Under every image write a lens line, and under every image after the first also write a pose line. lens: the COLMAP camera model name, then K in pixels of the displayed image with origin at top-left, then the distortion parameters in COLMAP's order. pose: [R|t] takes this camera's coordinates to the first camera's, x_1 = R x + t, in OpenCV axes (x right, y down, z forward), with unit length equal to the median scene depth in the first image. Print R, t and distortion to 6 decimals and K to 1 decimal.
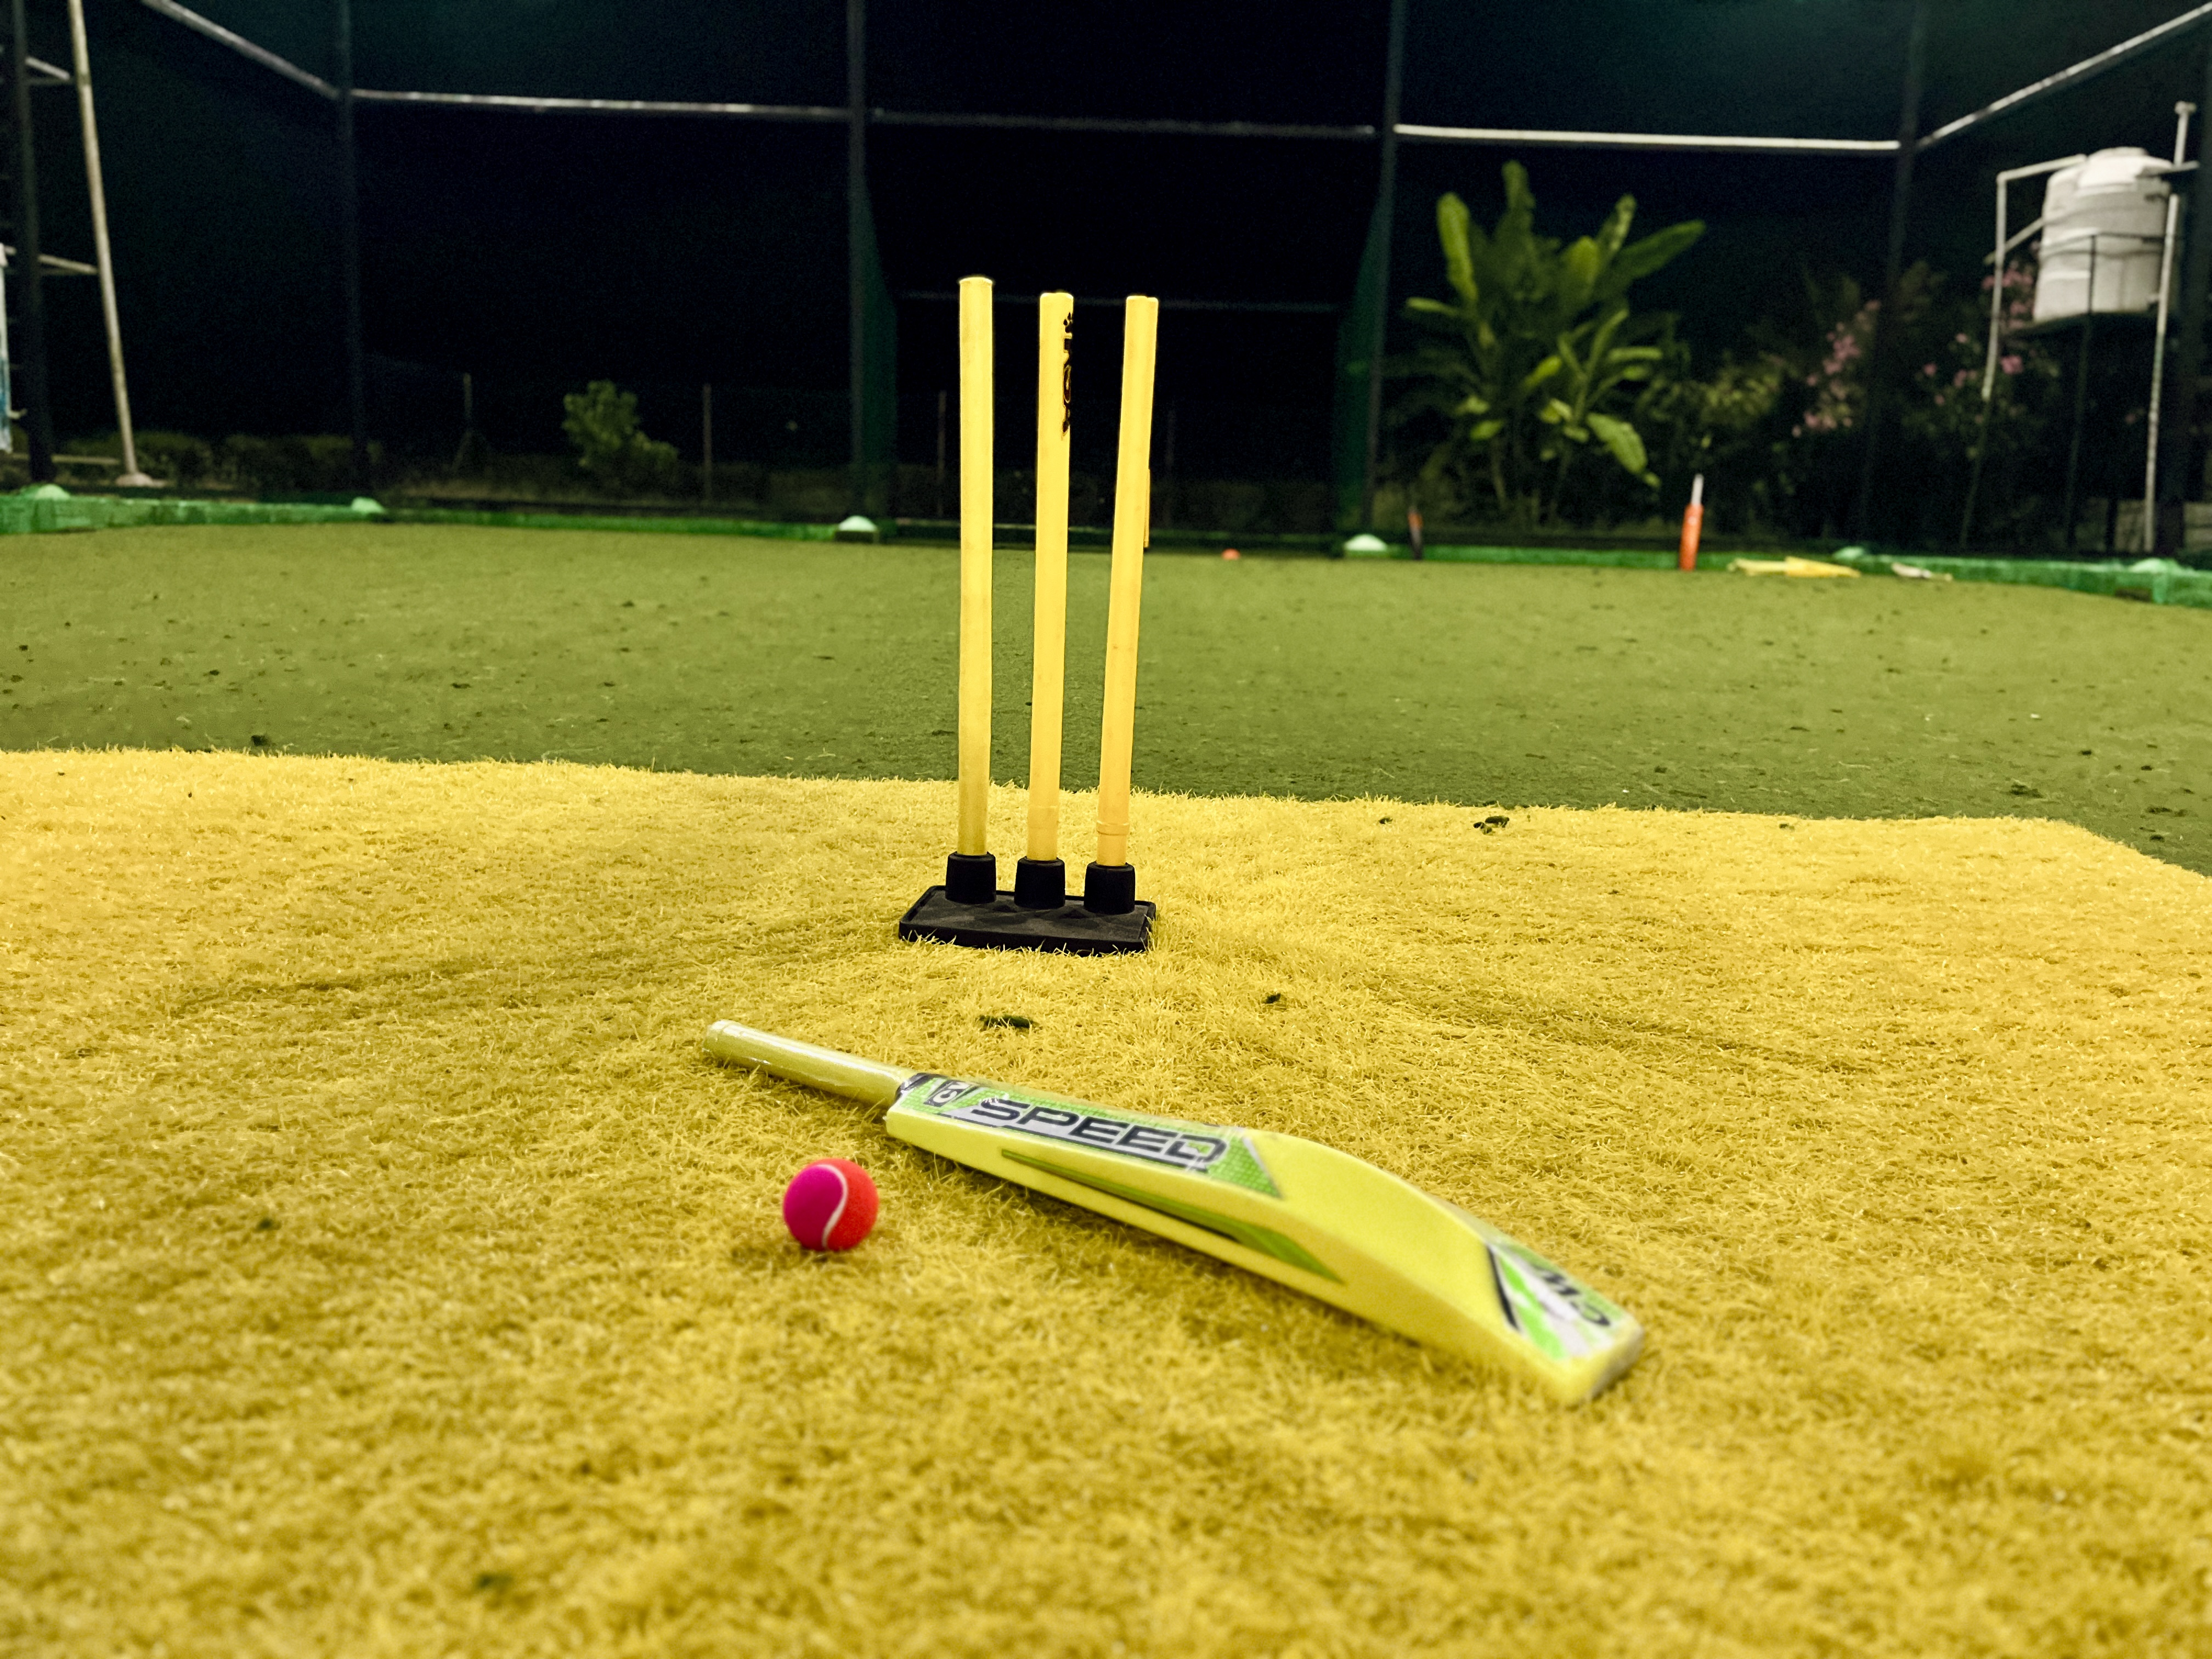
lens RADIAL K [[1560.8, 0, 1110.9], [0, 1560.8, 799.6], [0, 0, 1]] dist [0.056559, 0.003366]
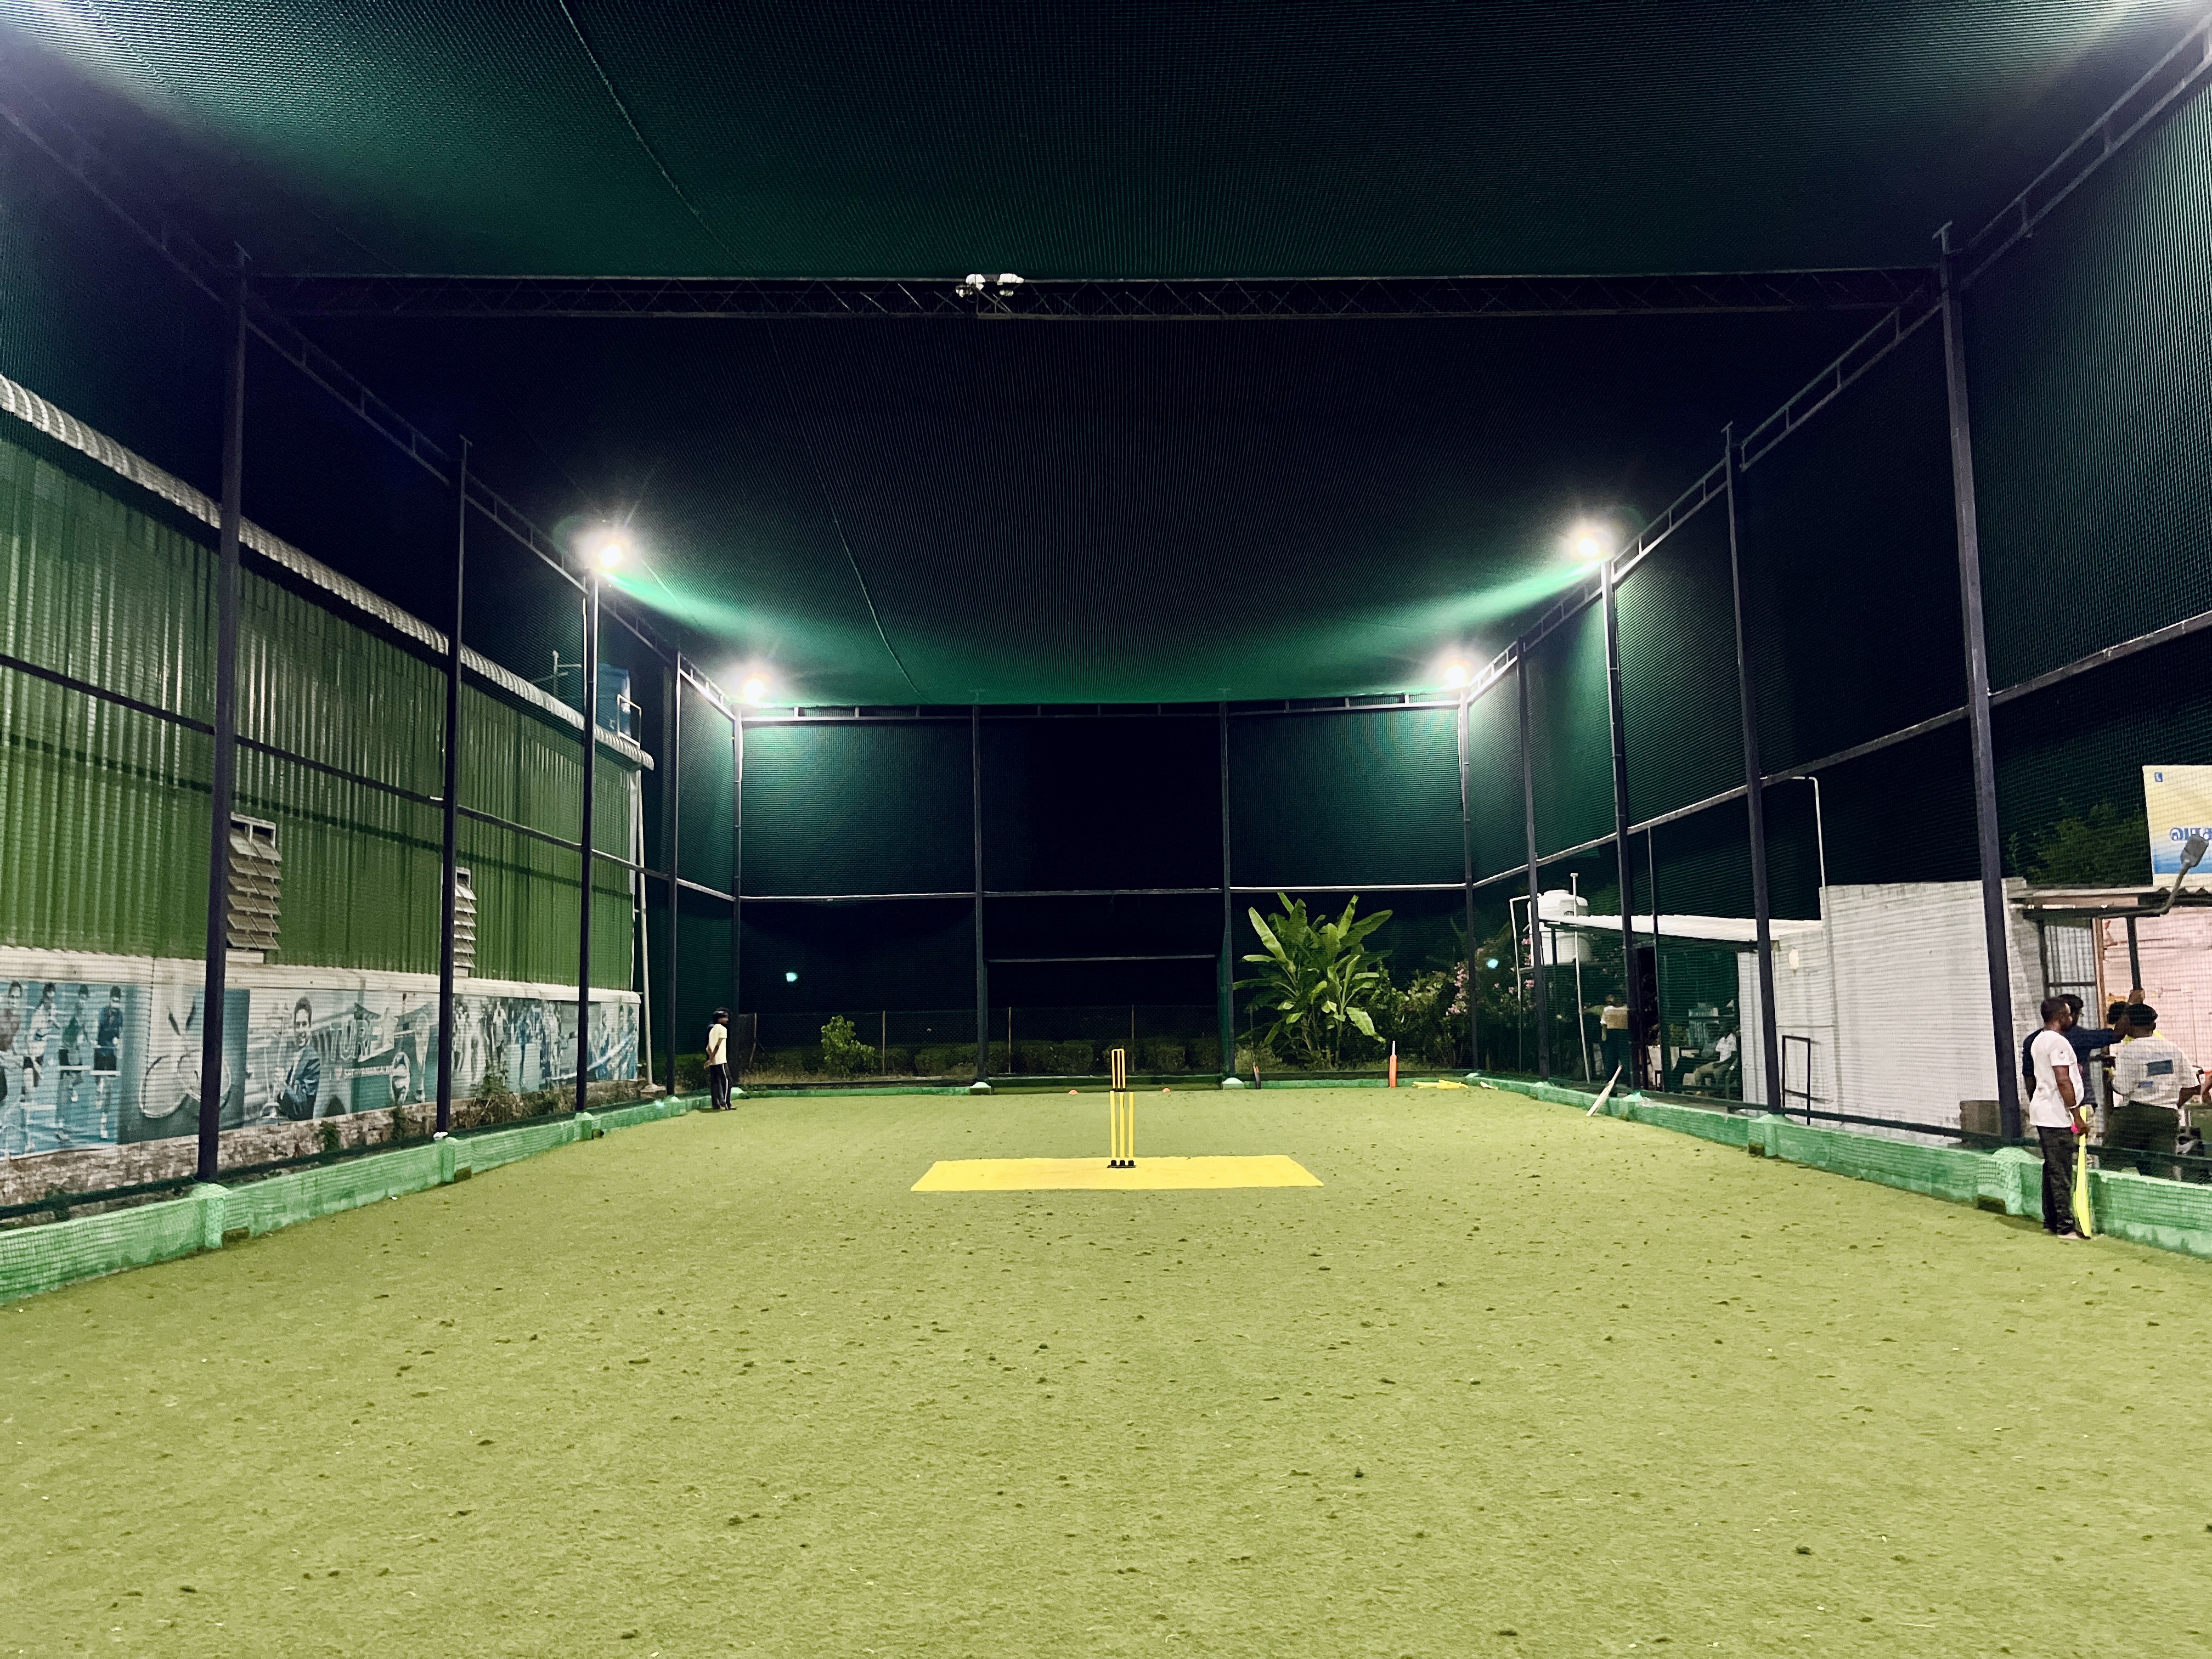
lens RADIAL K [[1560.8, 0, 1110.9], [0, 1560.8, 799.6], [0, 0, 1]] dist [0.056559, 0.003366]
pose [[0.998242, -0.044013, 0.039693, -0.052617], [0.054366, 0.946691, -0.317523, 0.112691], [-0.023602, 0.319123, 0.947419, -0.927372]]
